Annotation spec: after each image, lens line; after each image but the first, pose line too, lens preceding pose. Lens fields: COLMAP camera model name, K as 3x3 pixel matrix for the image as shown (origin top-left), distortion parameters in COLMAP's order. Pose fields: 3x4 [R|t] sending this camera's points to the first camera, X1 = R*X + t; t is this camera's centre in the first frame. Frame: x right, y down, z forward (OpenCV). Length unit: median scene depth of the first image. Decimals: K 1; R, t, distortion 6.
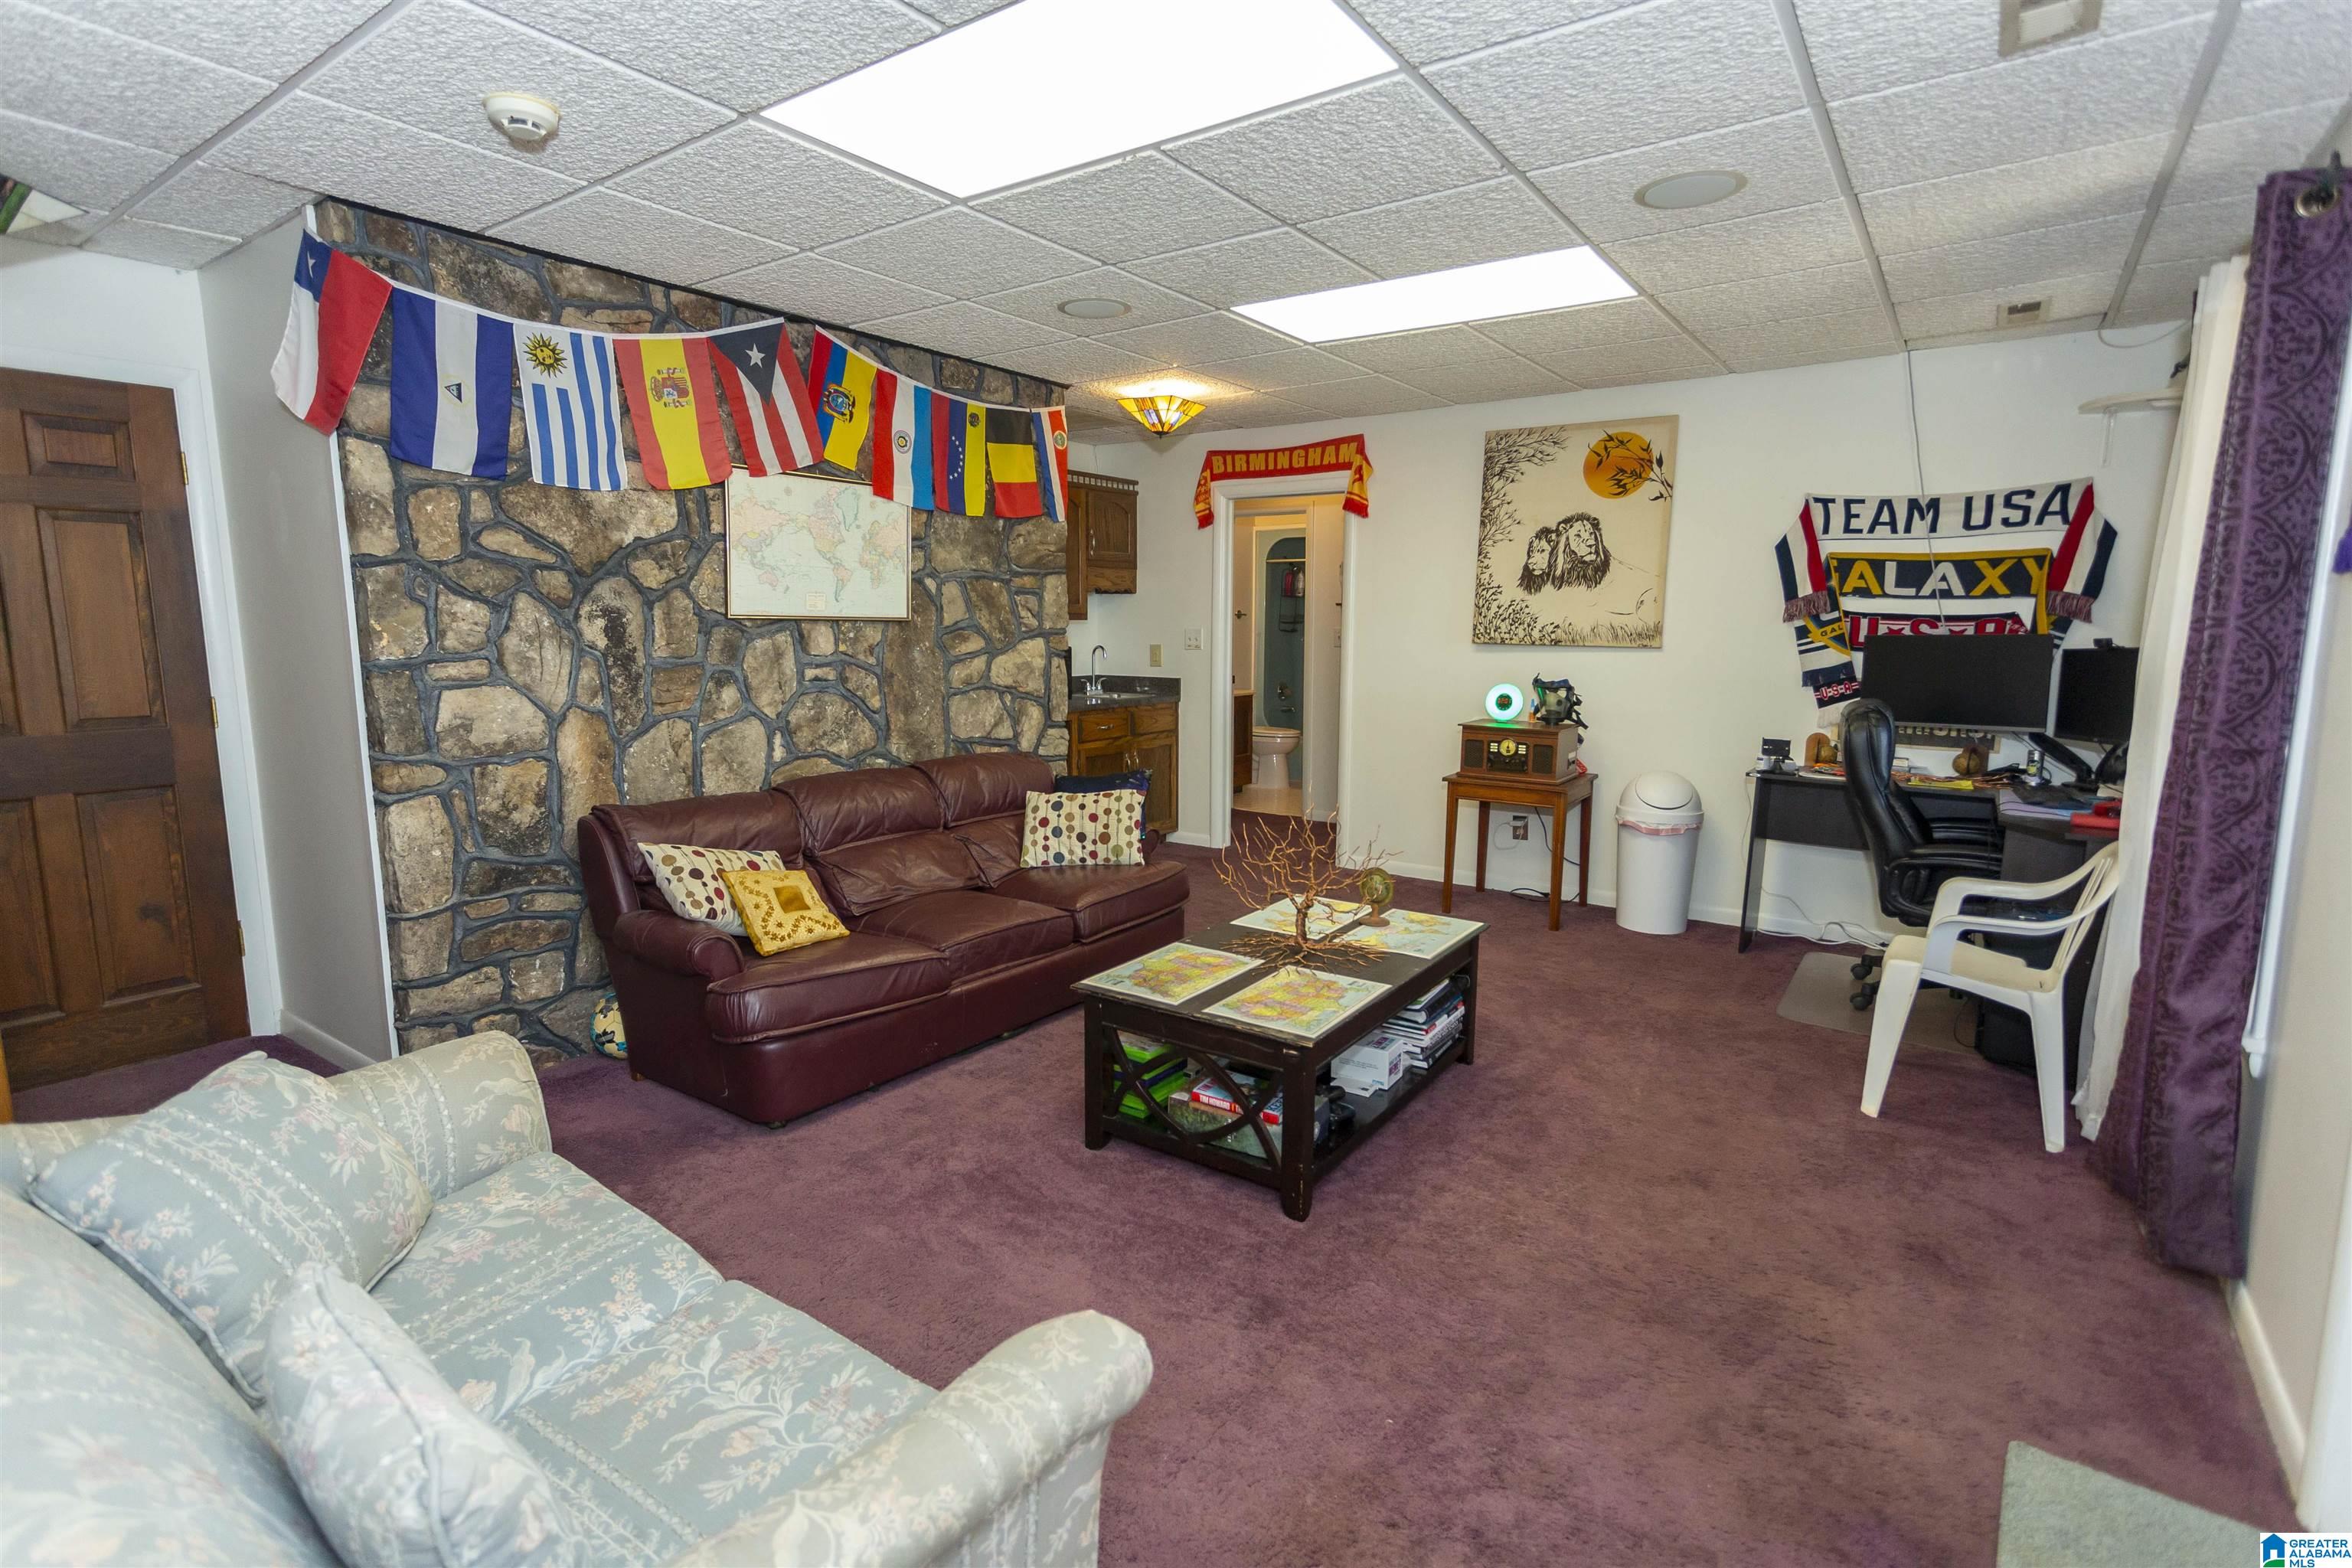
lens RADIAL K [[1133.2, 0, 1176.3], [0, 1133.2, 776.6], [0, 0, 1]] dist [0.007773, 0.000273]
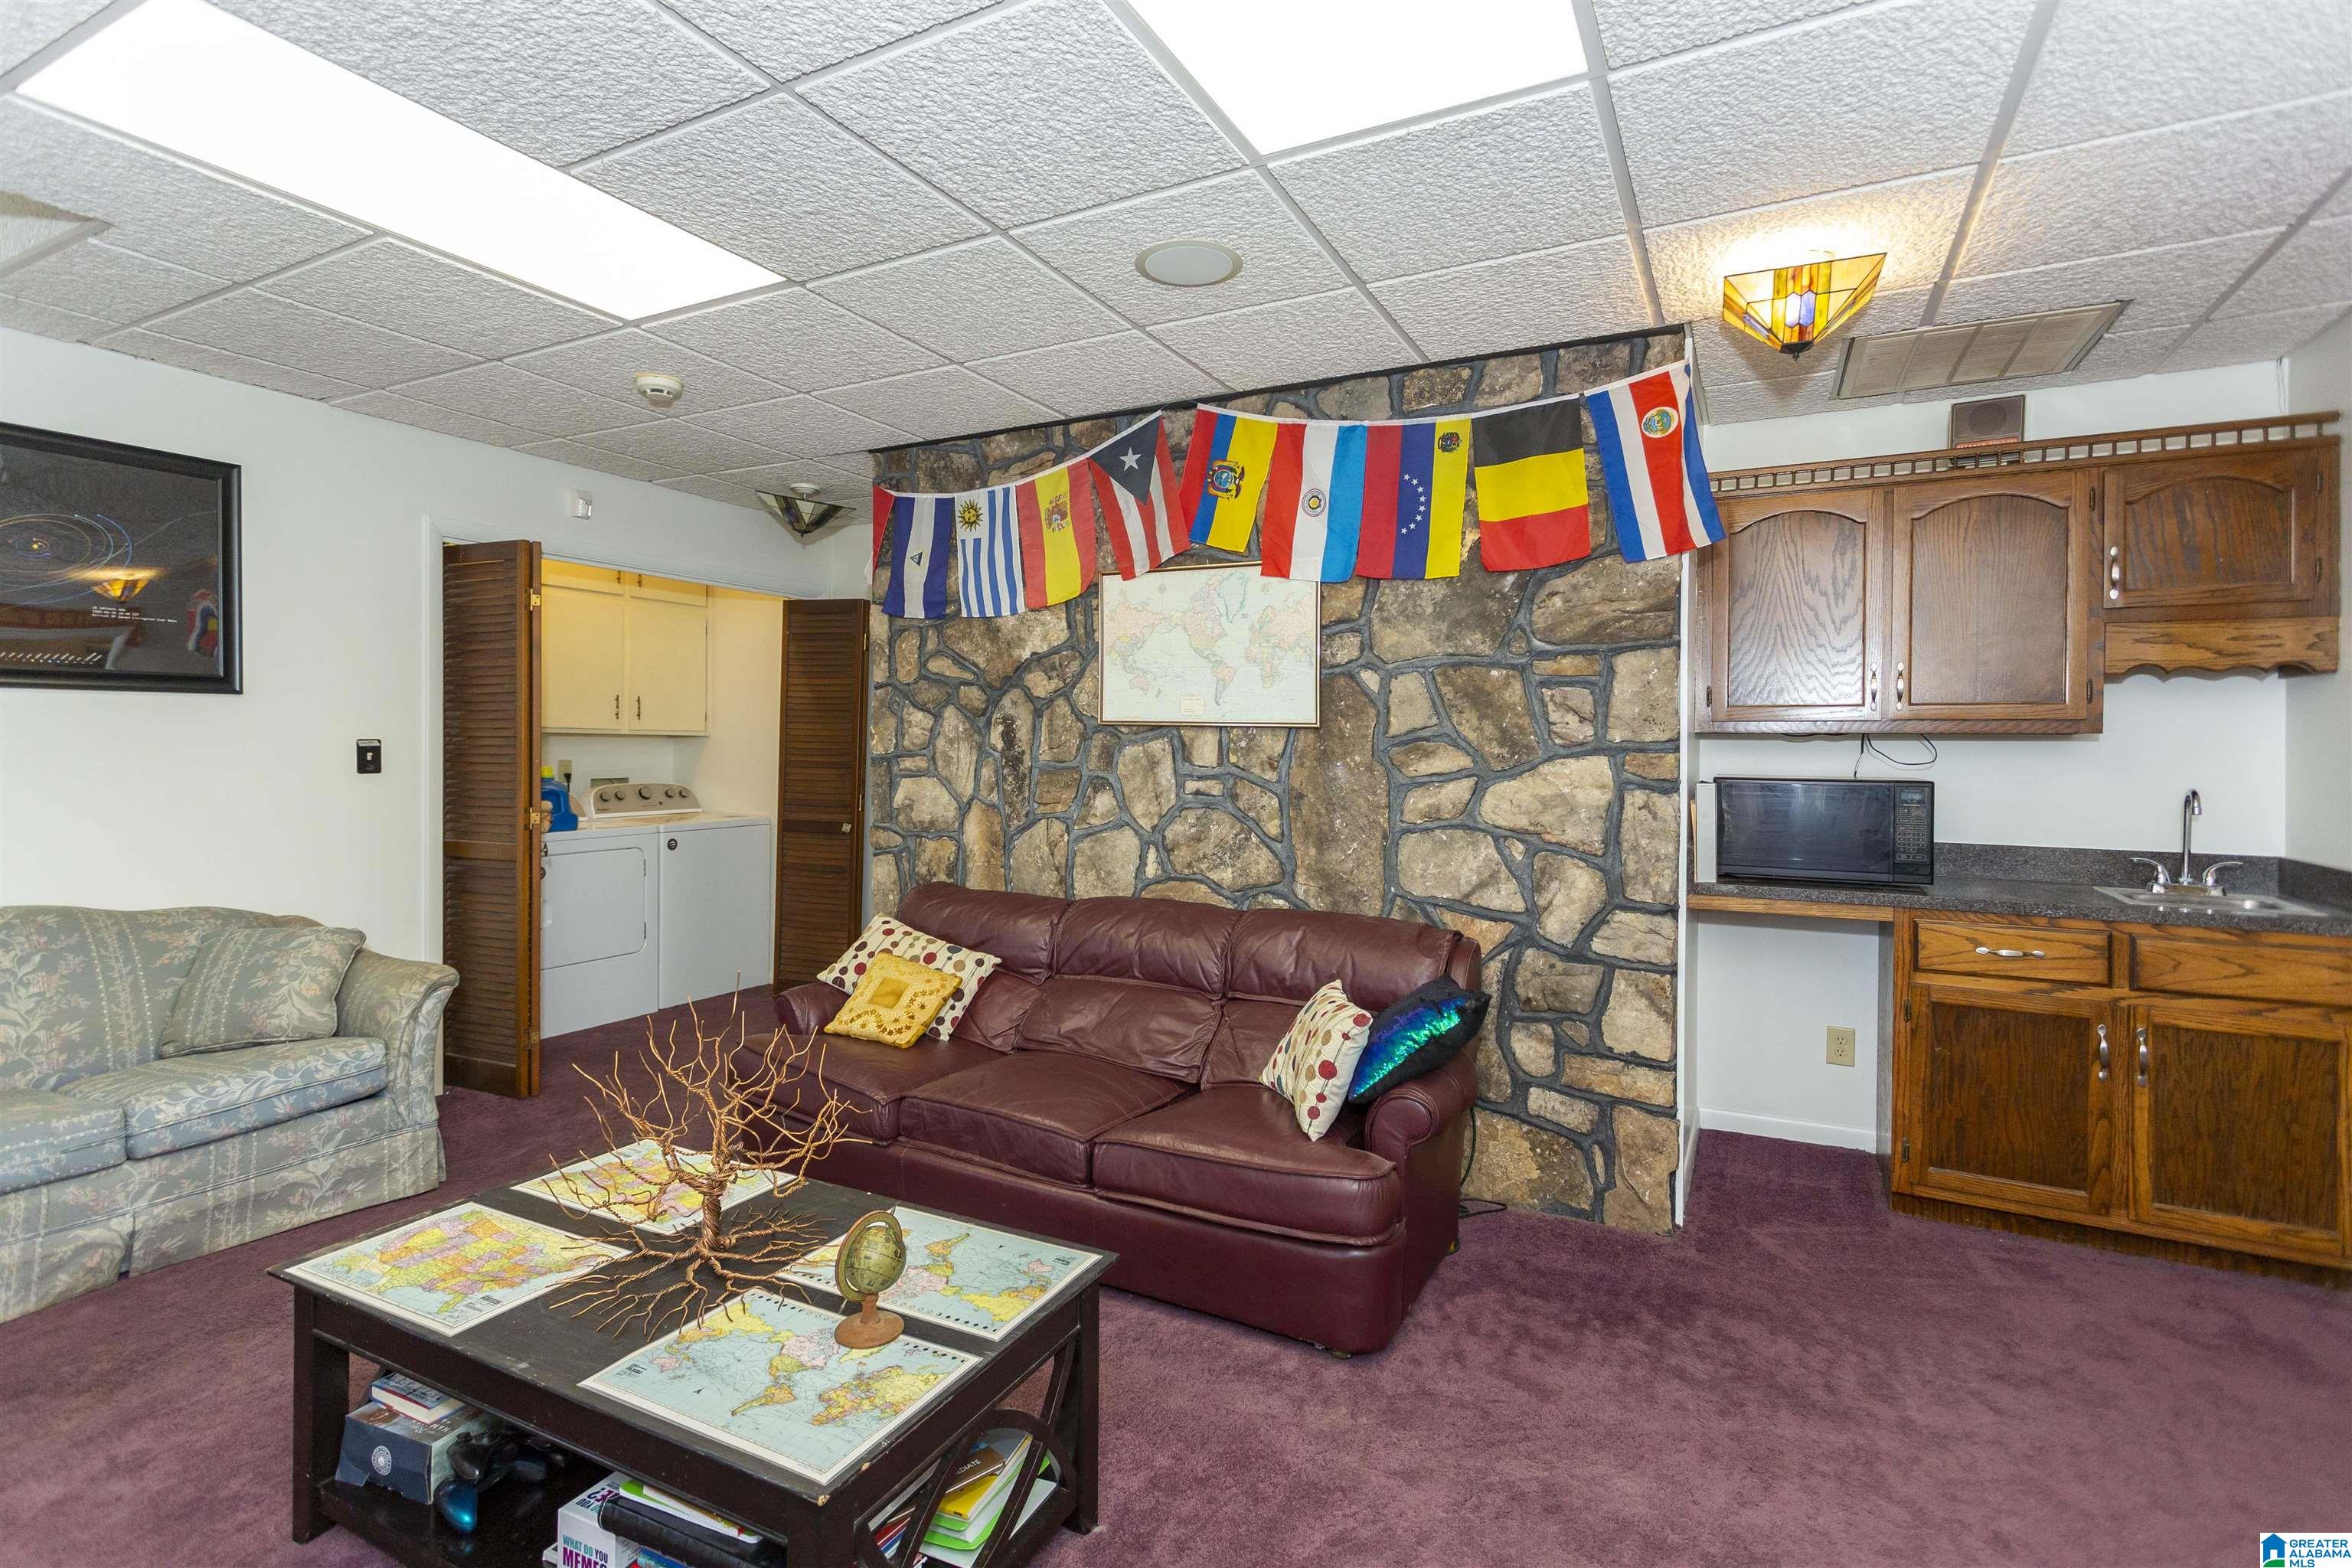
lens RADIAL K [[1133.2, 0, 1160.6], [0, 1133.2, 750.6], [0, 0, 1]] dist [0.007773, 0.000273]
pose [[0.117436, 0.003486, -0.993074, 0.599321], [-0.147562, 0.988954, -0.013978, -0.110498], [0.982056, 0.148182, 0.116653, 0.937873]]
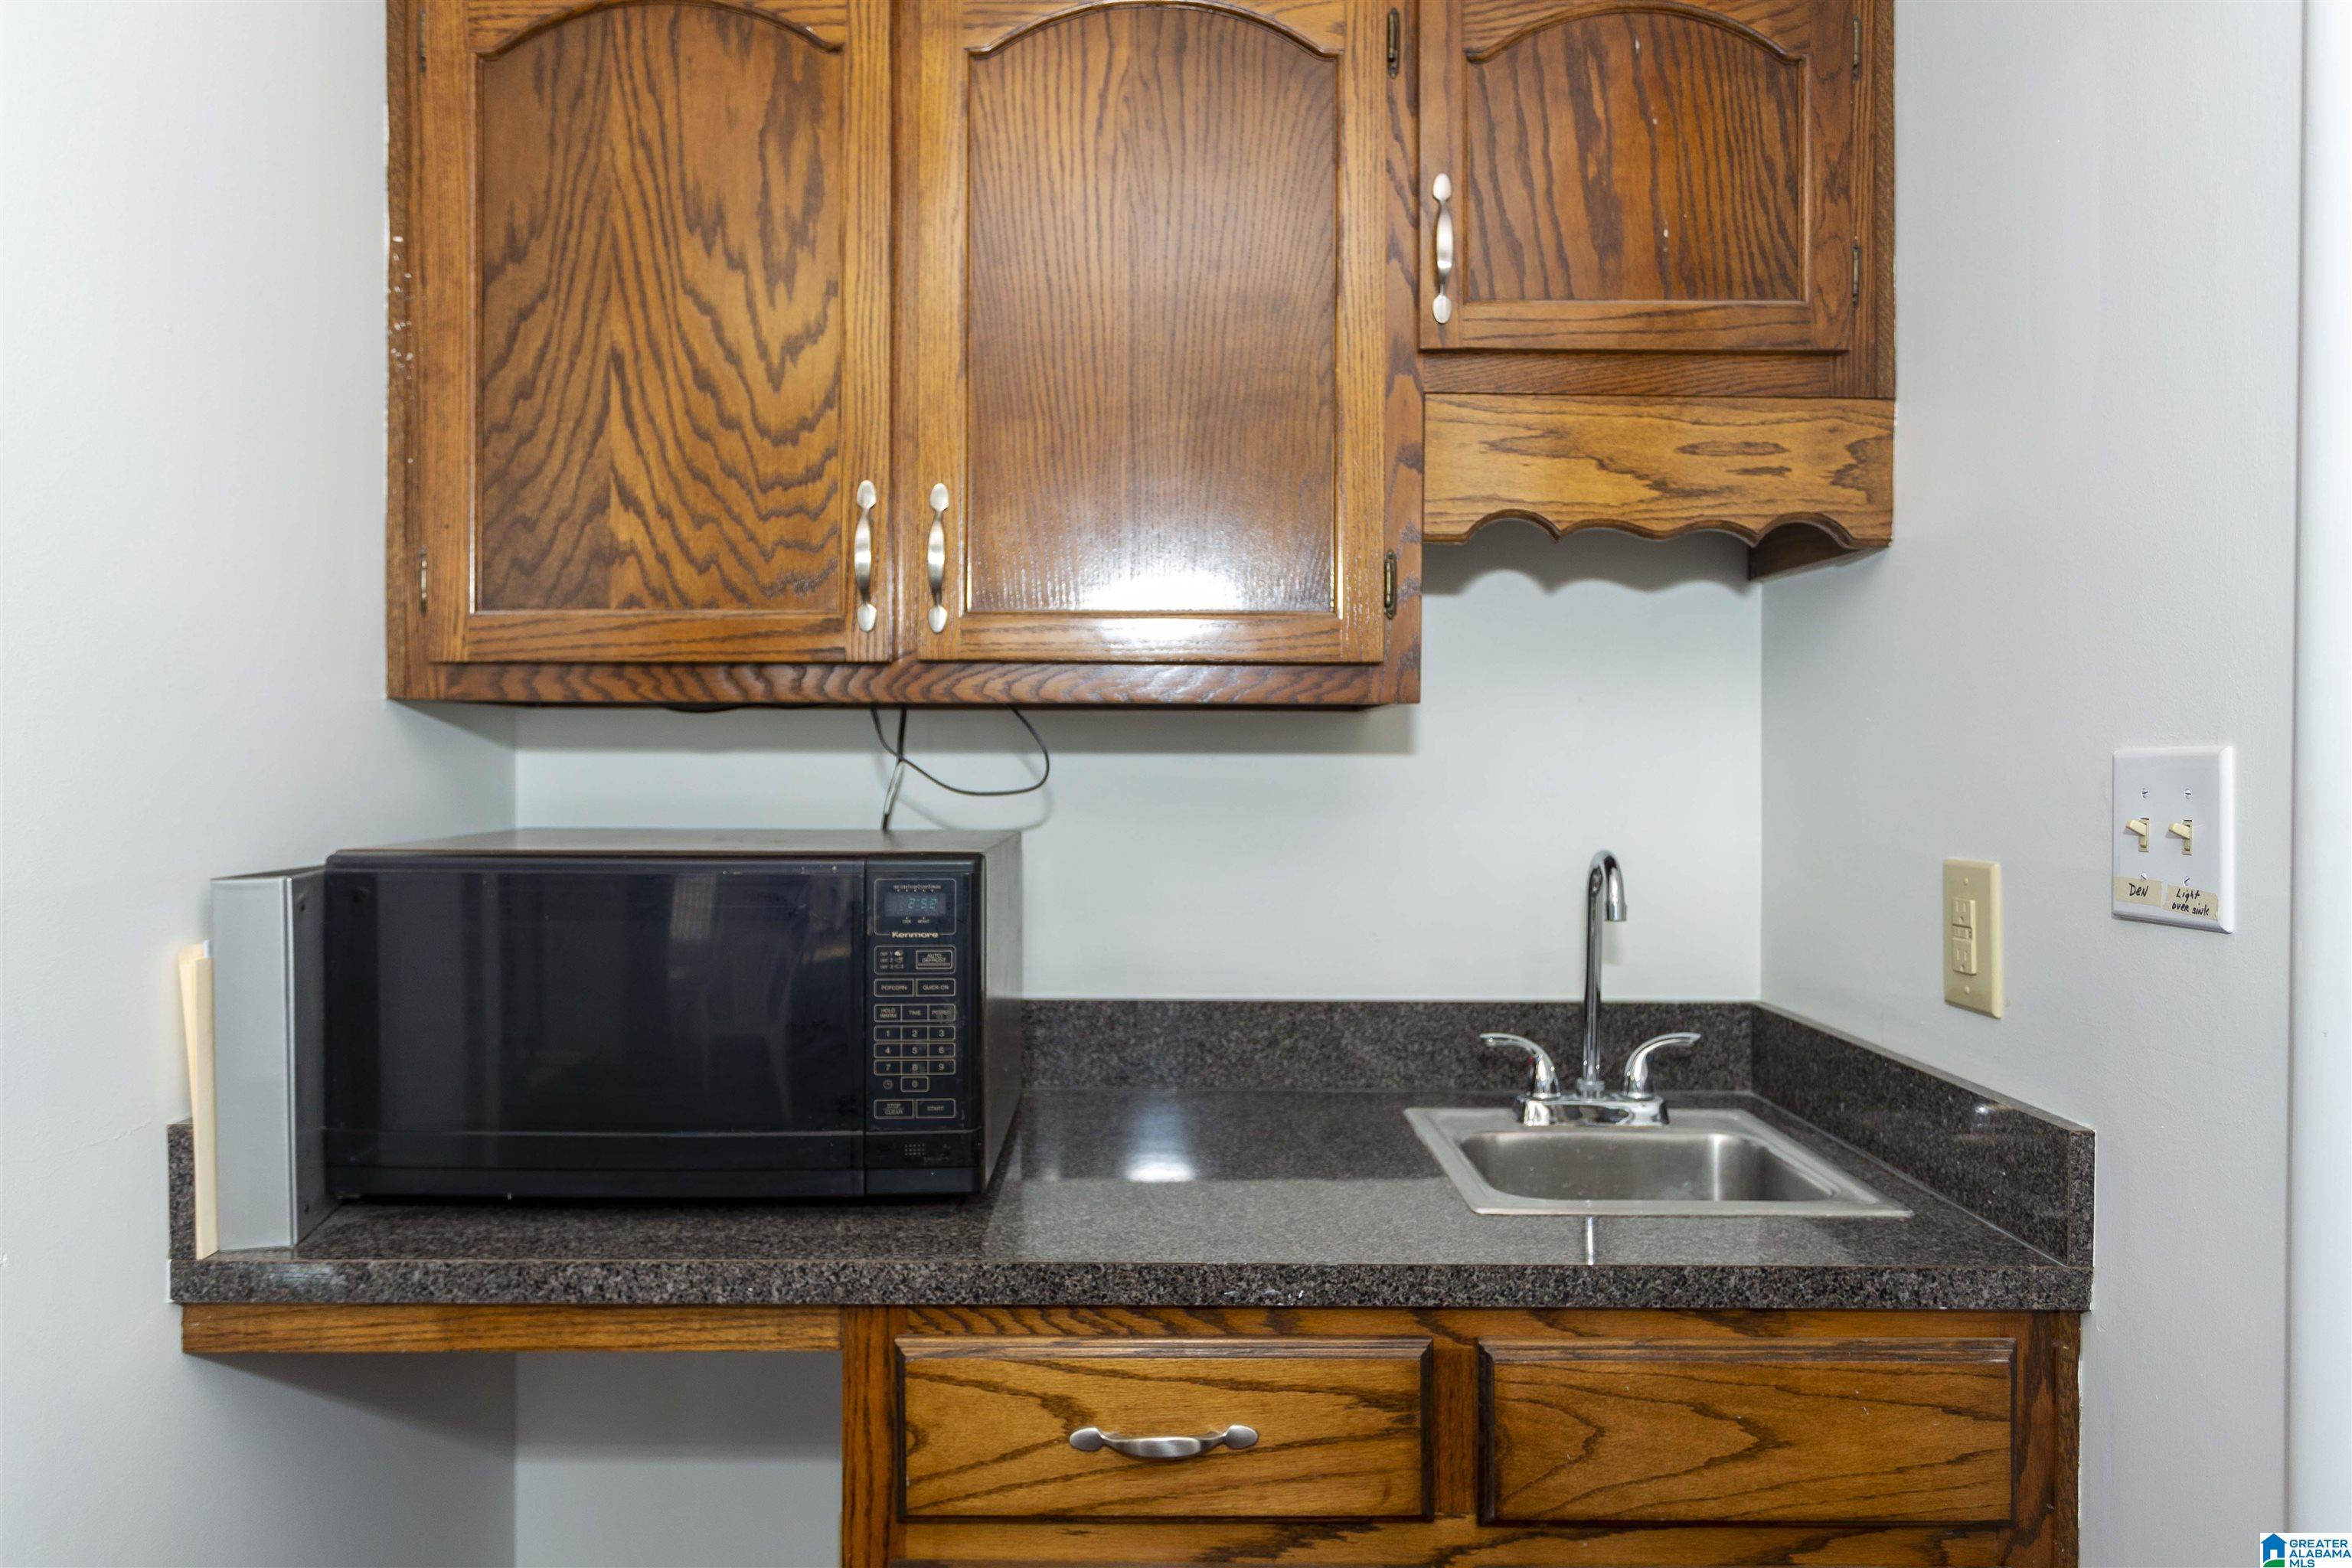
lens RADIAL K [[1571.8, 0, 1172.7], [0, 1571.8, 777.9], [0, 0, 1]] dist [-0.003987, -0.000986]
pose [[0.584508, 0.010084, -0.811325, 0.226042], [-0.116993, 0.990521, -0.071975, -0.167817], [0.802909, 0.136989, 0.580148, 1.338808]]
